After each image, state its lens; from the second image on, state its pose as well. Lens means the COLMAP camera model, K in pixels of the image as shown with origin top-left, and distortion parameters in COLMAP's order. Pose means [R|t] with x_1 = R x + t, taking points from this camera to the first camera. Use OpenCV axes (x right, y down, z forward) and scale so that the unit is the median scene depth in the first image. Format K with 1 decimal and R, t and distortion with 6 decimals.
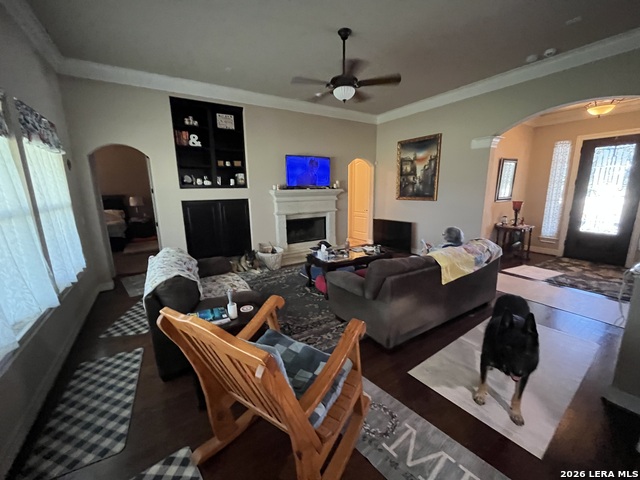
lens RADIAL K [[256.5, 0, 319.5], [0, 256.5, 239.0], [0, 0, 1]] dist [-0.004169, -0.000488]
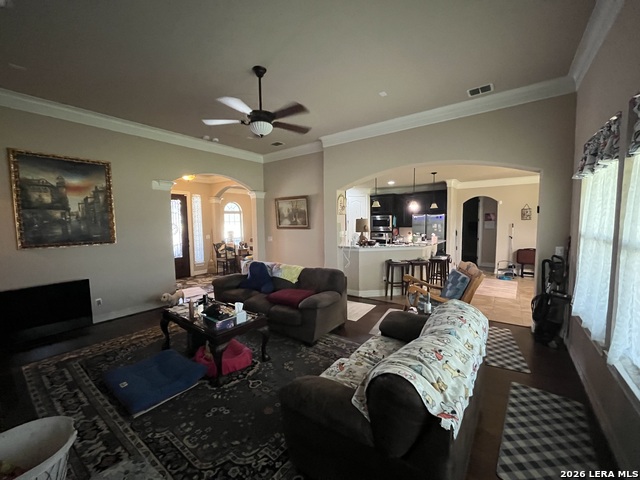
lens RADIAL K [[256.5, 0, 320.2], [0, 256.5, 242.7], [0, 0, 1]] dist [-0.004169, -0.000488]
pose [[-0.354210, -0.052837, 0.933672, -0.498056], [0.200151, 0.970984, 0.130880, -0.128246], [-0.913496, 0.233234, -0.333357, 0.674232]]
